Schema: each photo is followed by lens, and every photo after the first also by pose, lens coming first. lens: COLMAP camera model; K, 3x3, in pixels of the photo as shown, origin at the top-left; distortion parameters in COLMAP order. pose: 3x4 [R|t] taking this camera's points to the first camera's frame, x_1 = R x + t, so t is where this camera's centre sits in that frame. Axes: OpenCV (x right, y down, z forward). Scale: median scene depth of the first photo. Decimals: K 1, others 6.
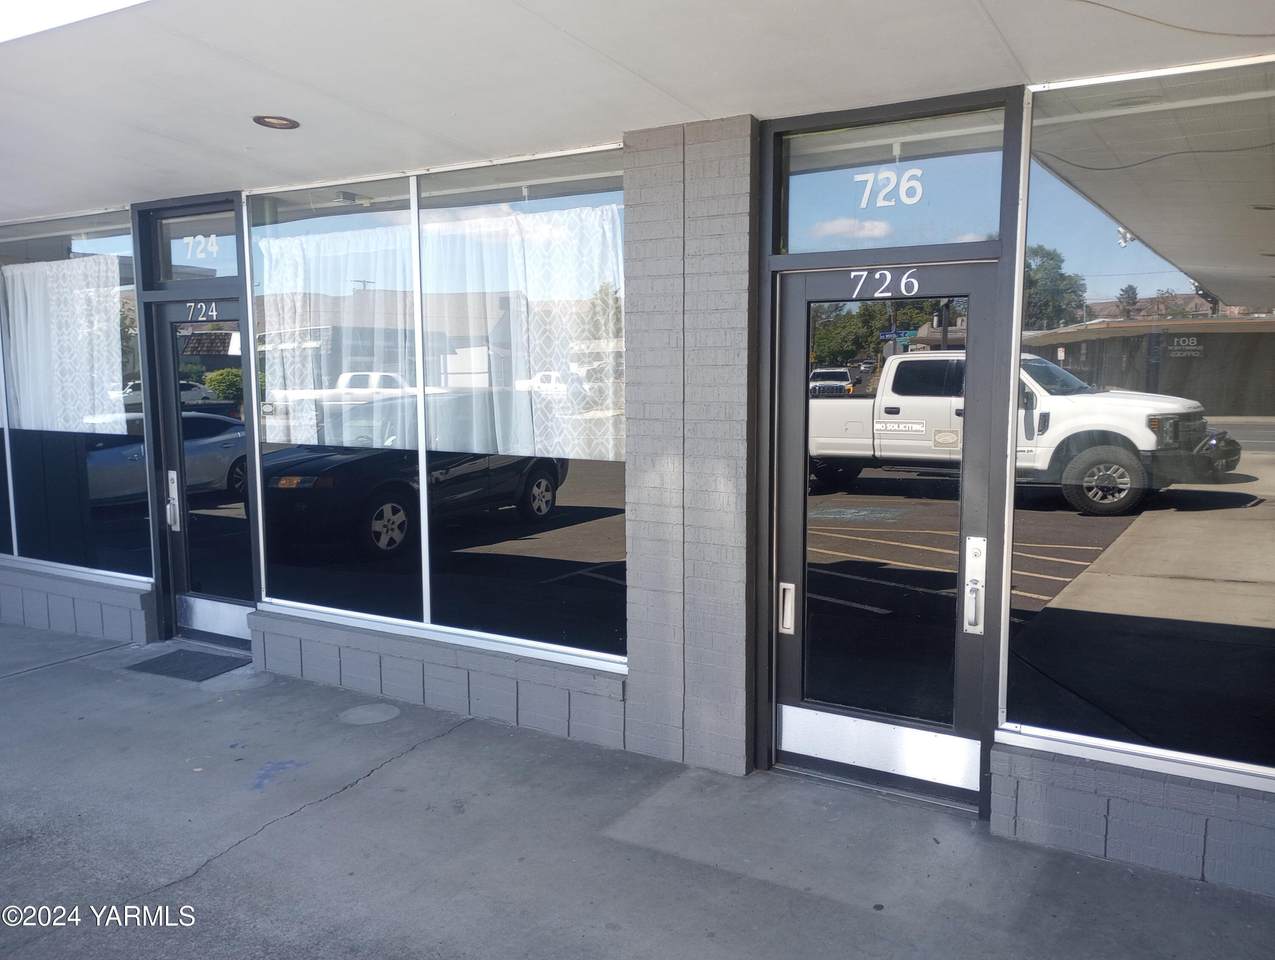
lens RADIAL K [[1034.8, 0, 631.3], [0, 1034.8, 489.0], [0, 0, 1]] dist [0.048561, -0.050715]
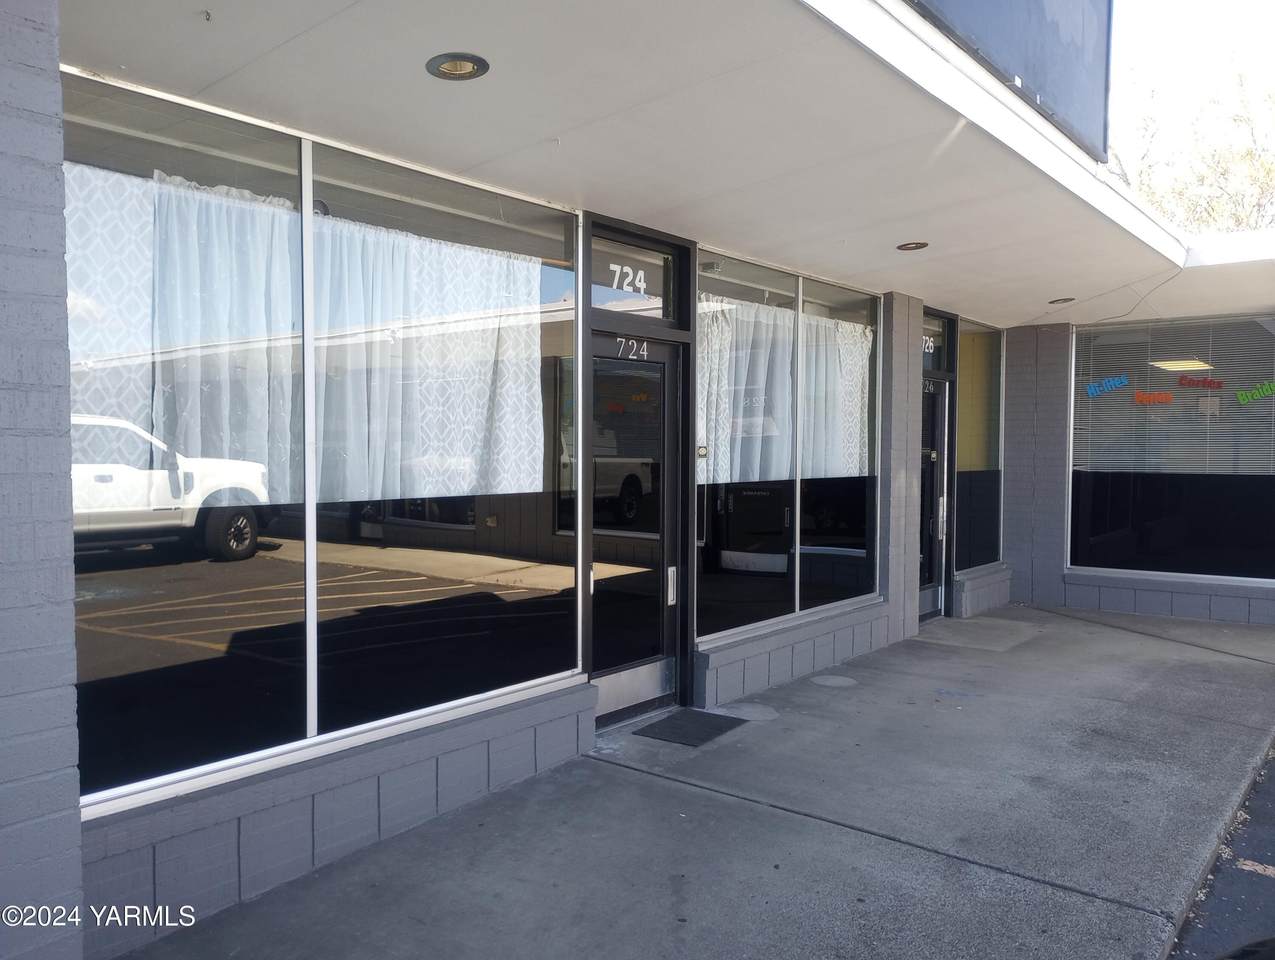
lens RADIAL K [[1034.8, 0, 631.3], [0, 1034.8, 489.0], [0, 0, 1]] dist [0.048561, -0.050715]
pose [[0.111979, -0.039618, 0.992921, -1.386893], [0.111363, 0.993411, 0.027078, -0.076281], [-0.987451, 0.107543, 0.115653, 0.953126]]
